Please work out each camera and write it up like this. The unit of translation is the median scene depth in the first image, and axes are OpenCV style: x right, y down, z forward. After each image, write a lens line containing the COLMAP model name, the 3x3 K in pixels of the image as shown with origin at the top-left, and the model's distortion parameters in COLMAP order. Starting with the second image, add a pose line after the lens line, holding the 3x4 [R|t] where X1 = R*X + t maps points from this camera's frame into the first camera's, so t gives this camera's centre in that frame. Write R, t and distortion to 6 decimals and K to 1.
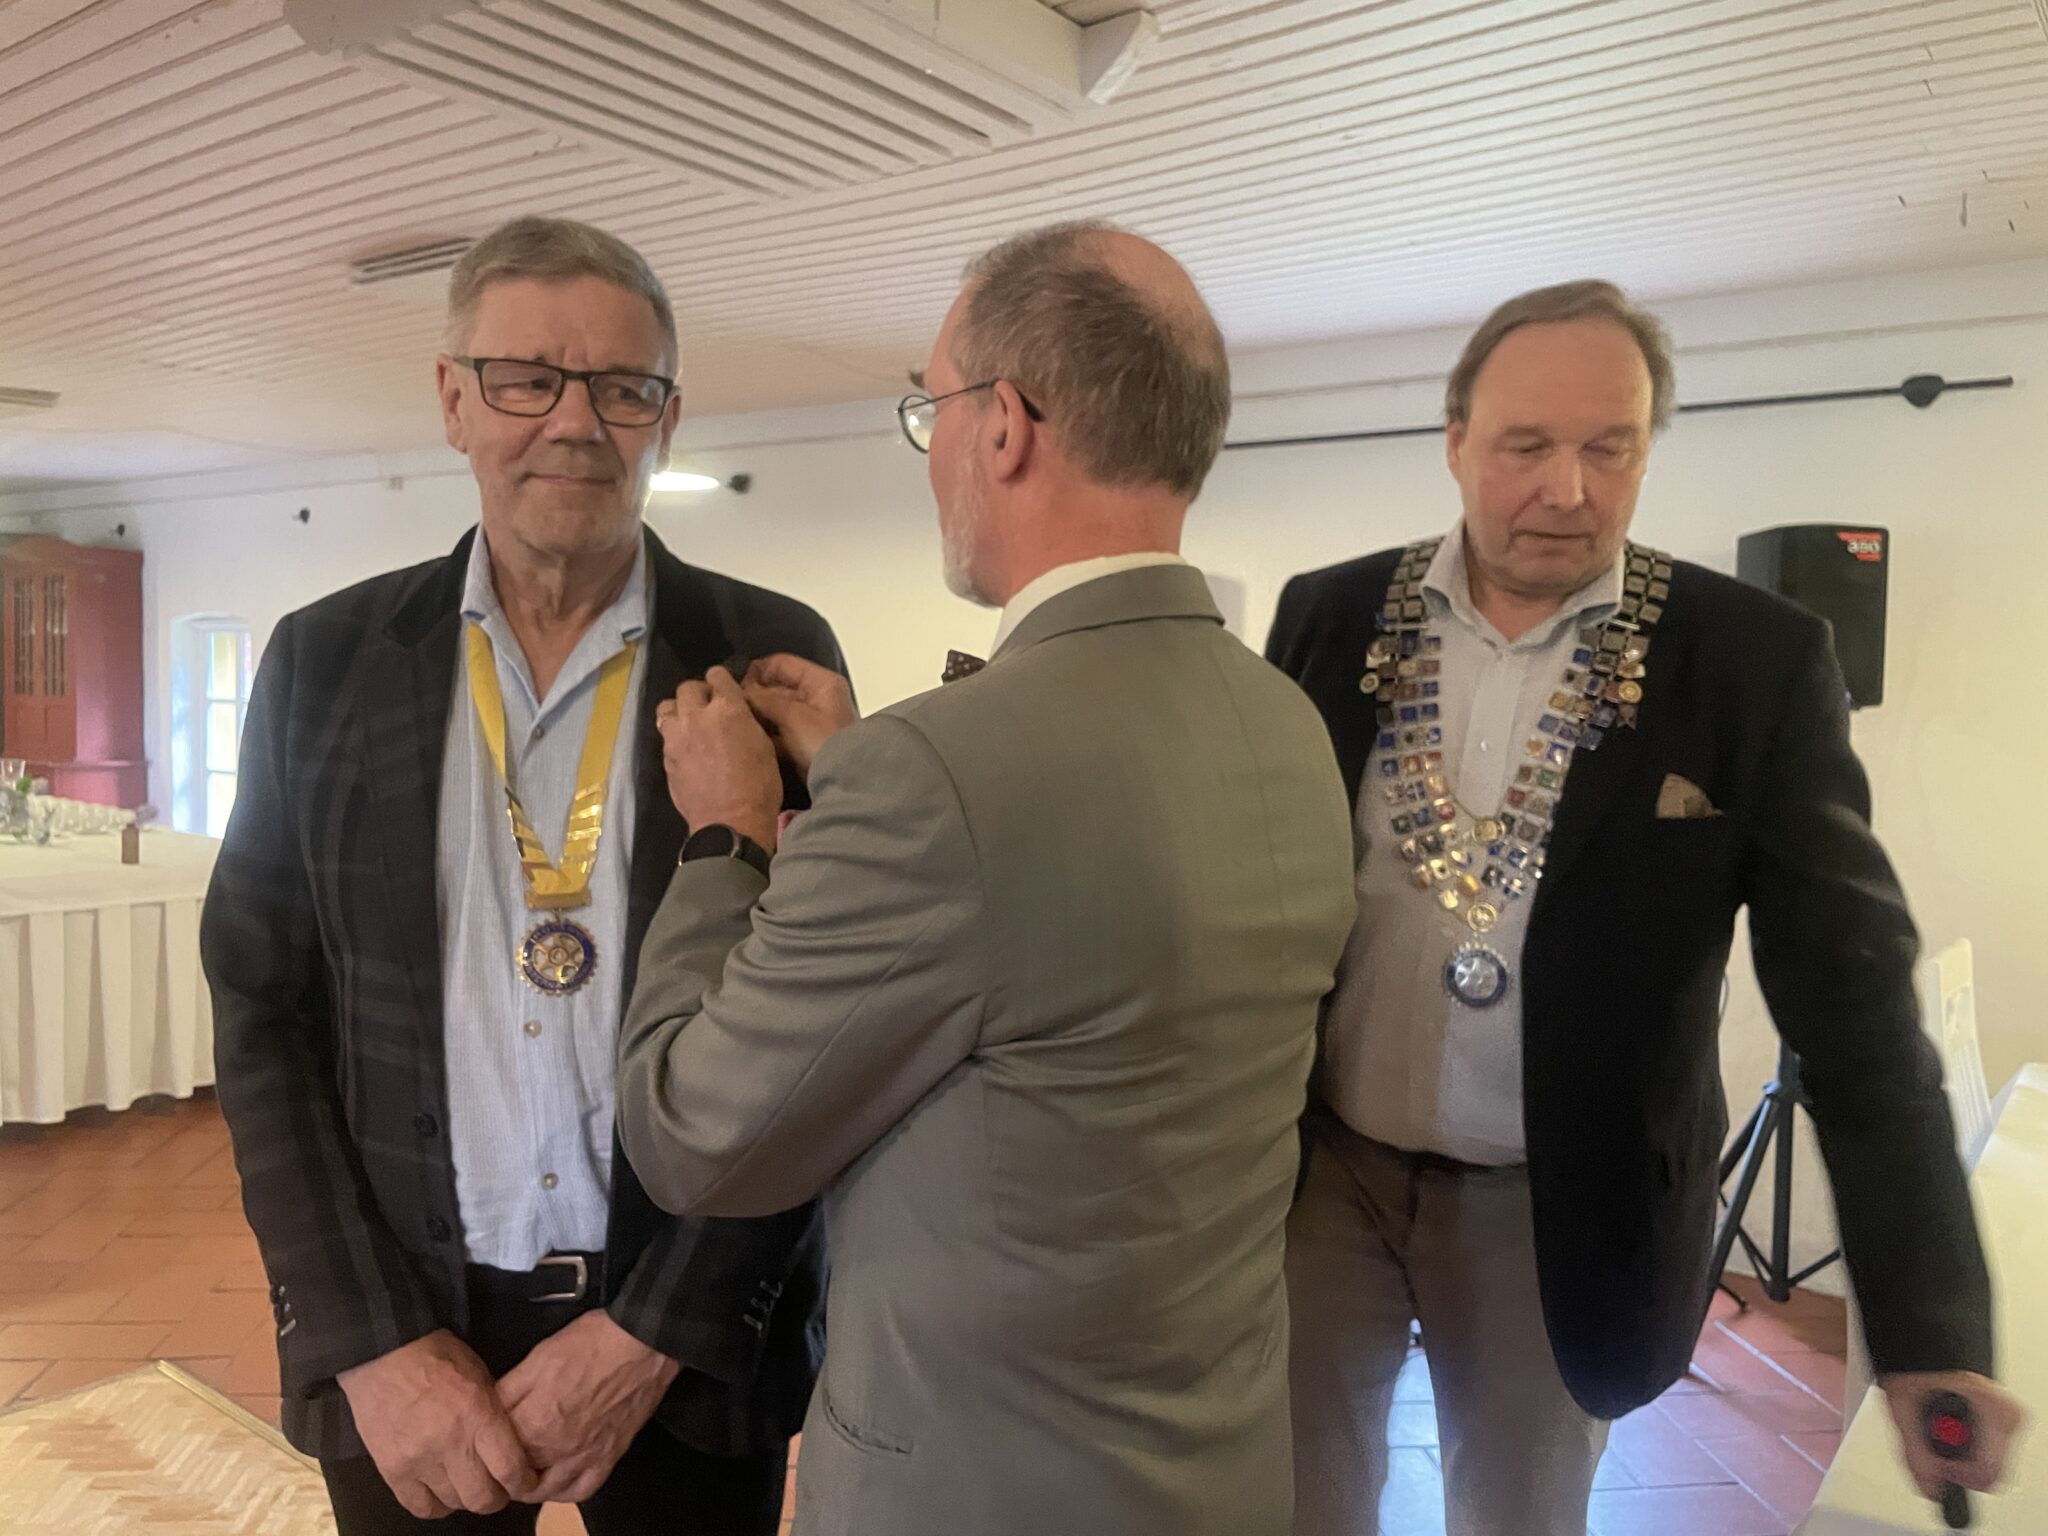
lens RADIAL K [[1577.3, 0, 1023.0], [0, 1577.3, 762.1], [0, 0, 1]] dist [0.040905, -0.068300]
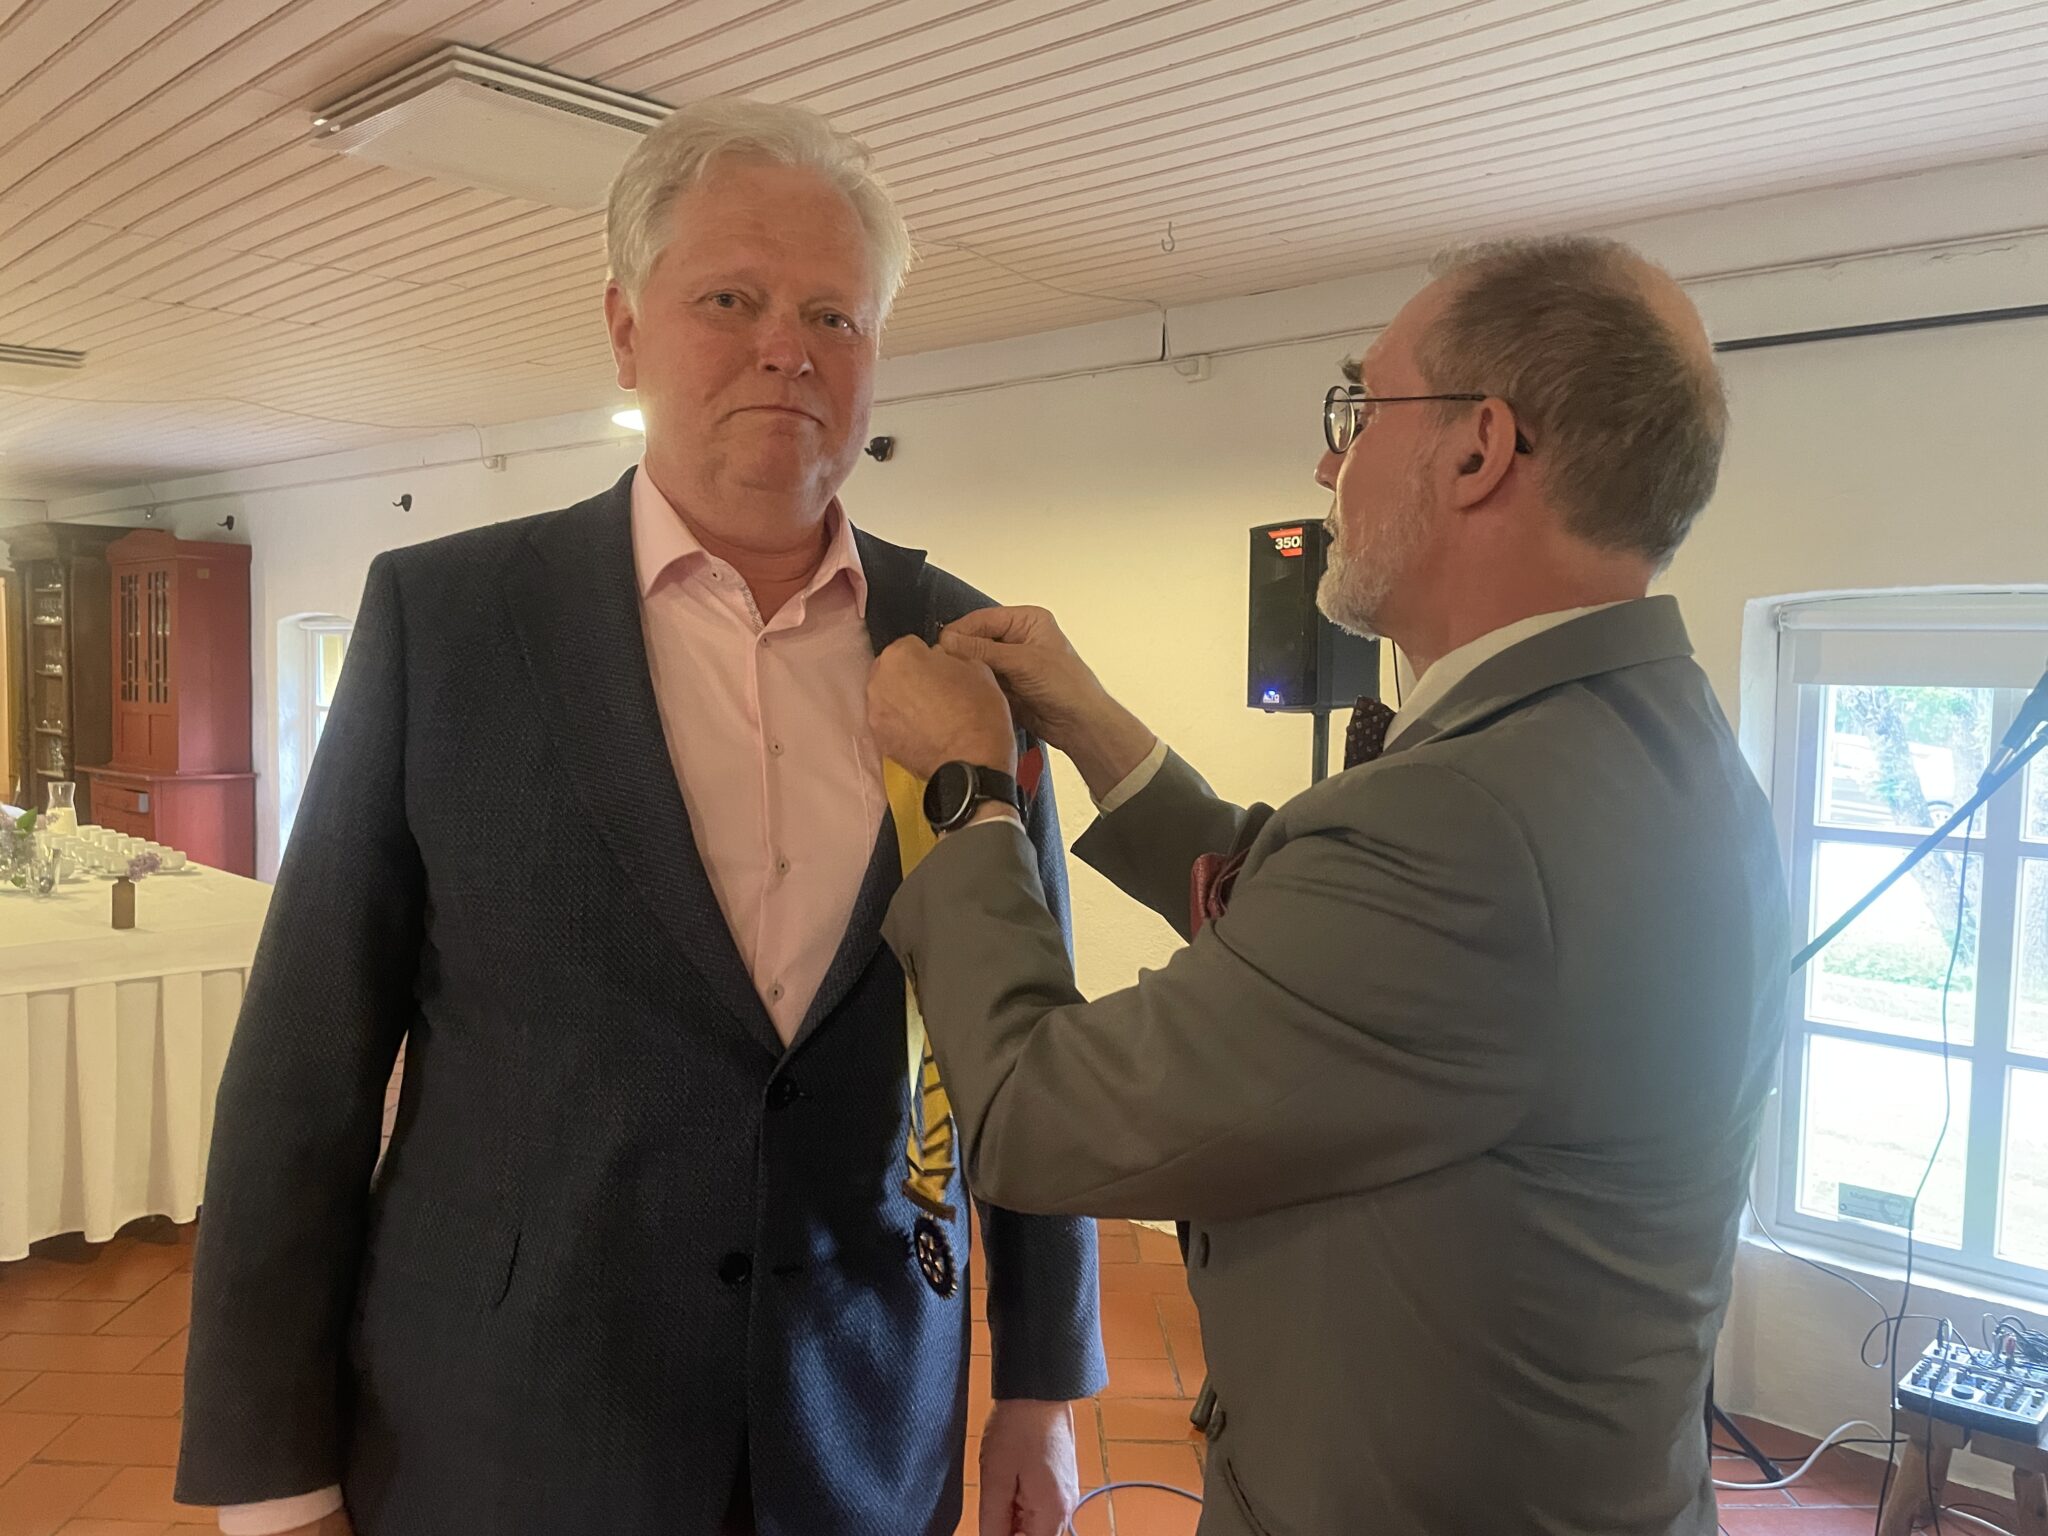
lens RADIAL K [[1577.3, 0, 984.1], [0, 1577.3, 751.0], [0, 0, 1]] dist [0.040905, -0.068300]
pose [[0.992357, 0.006402, -0.123231, -0.035201], [-0.006901, 0.999970, -0.003622, -0.024540], [0.123204, 0.004445, 0.992371, 0.258886]]
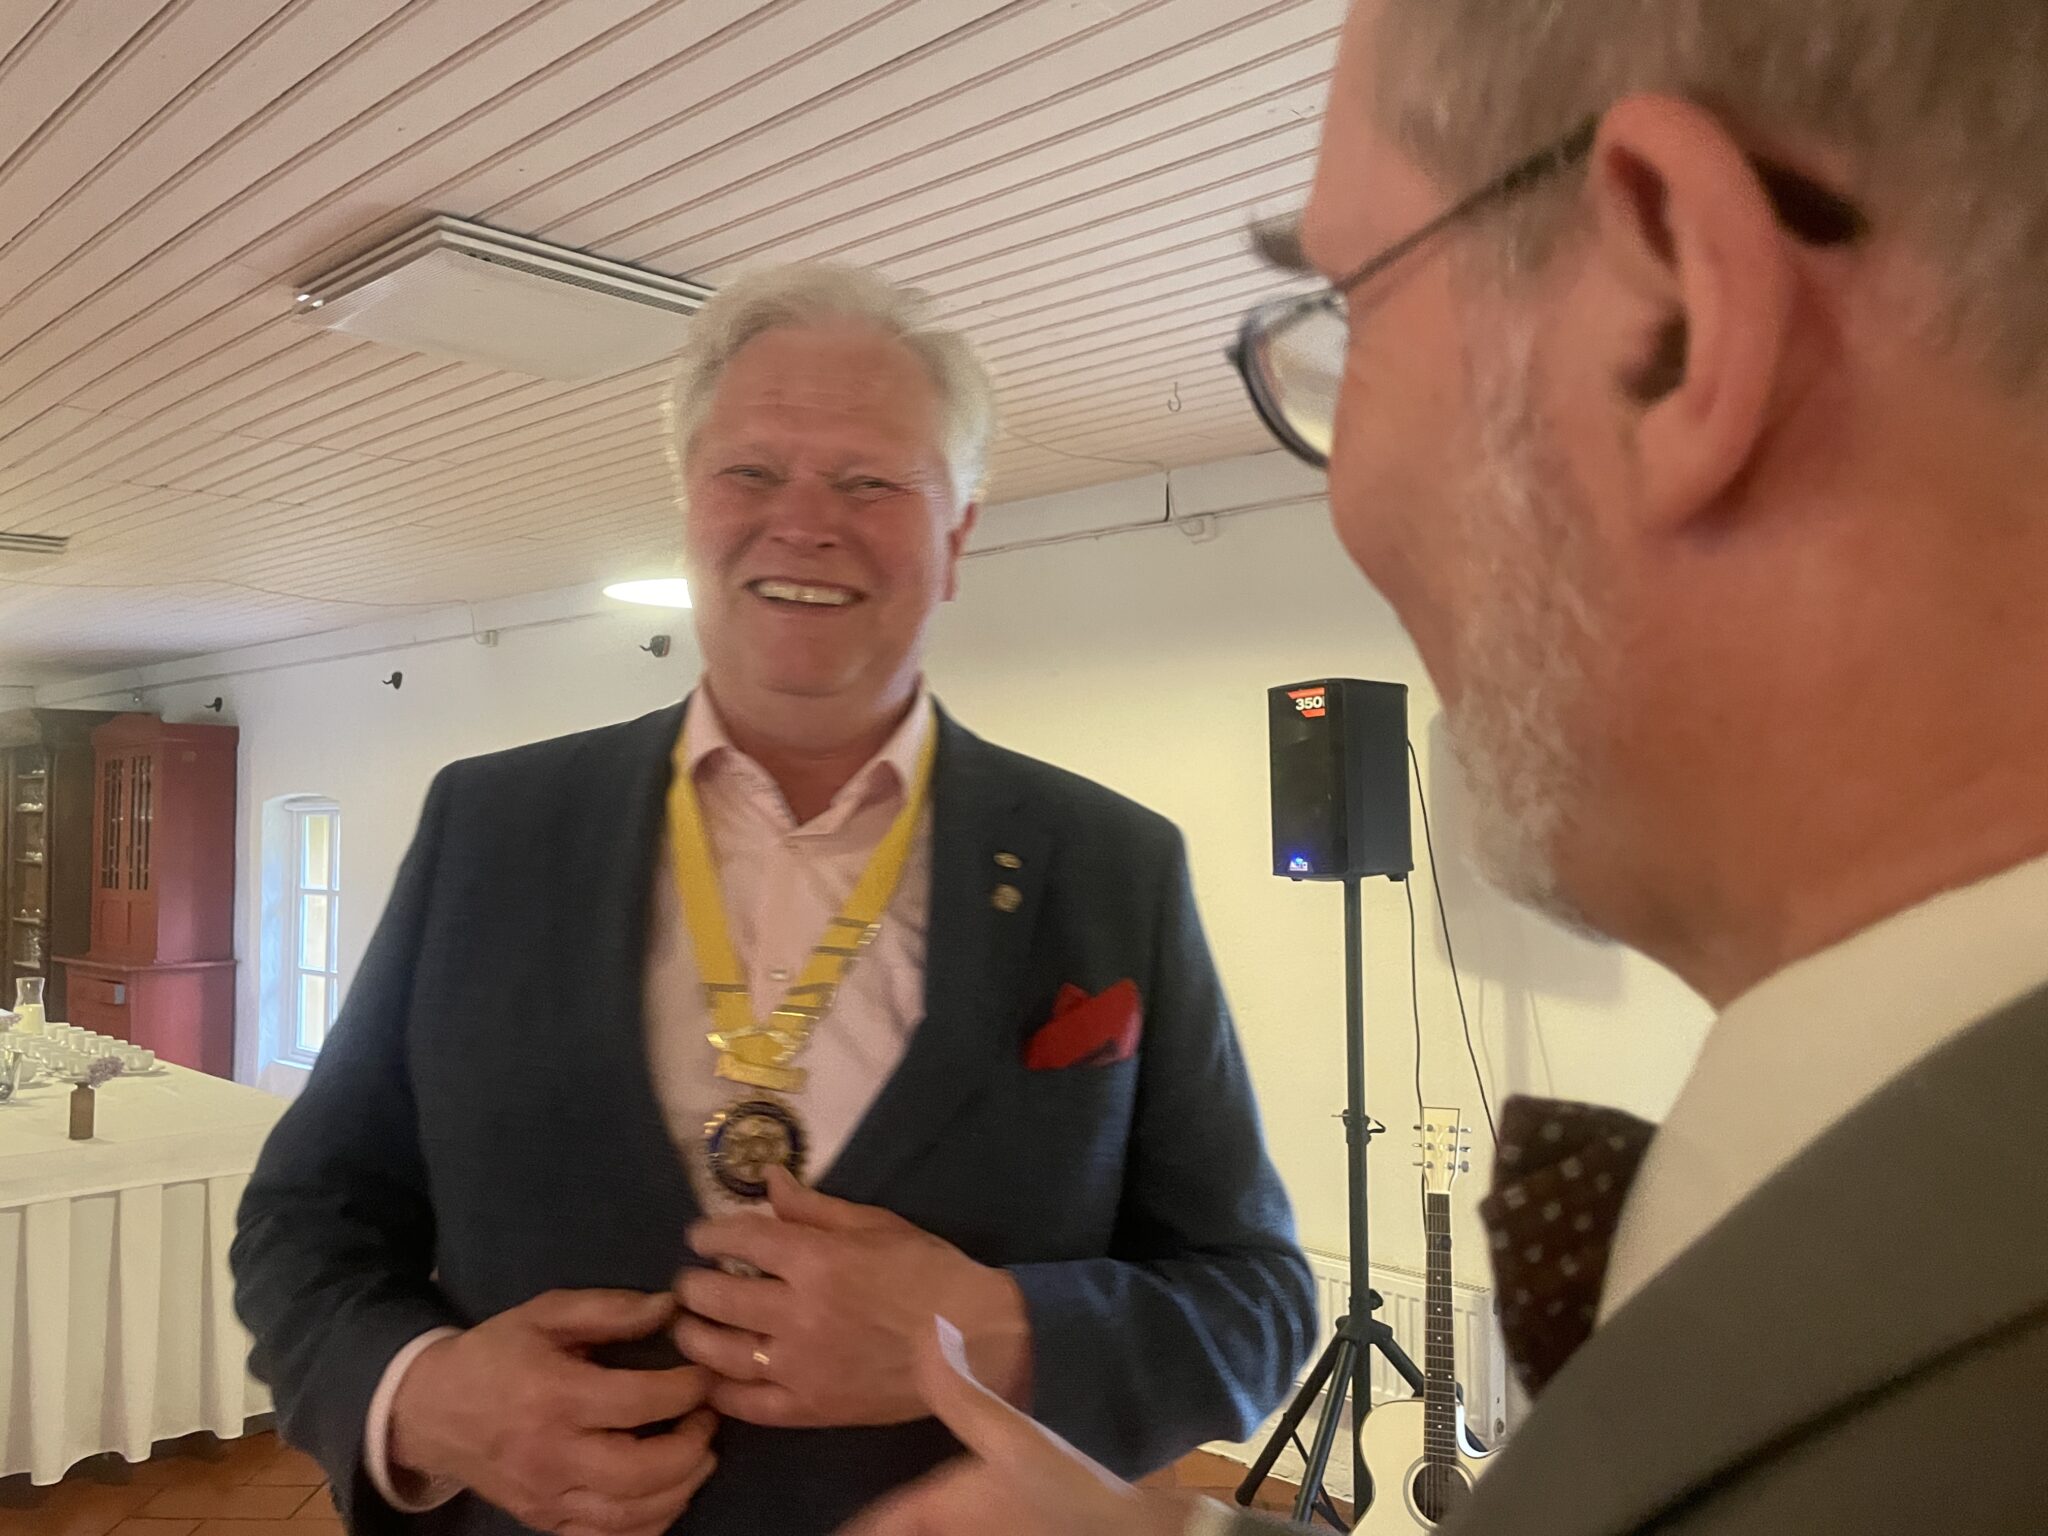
lens RADIAL K [[1577.3, 0, 986.9], [0, 1577.3, 742.0], [0, 0, 1]] dist [0.040905, -0.068300]
pose [[0.992712, -0.029167, -0.116928, -0.045837], [0.016150, 0.993716, -0.110758, -0.031361], [0.119424, 0.108063, 0.986945, 0.290596]]
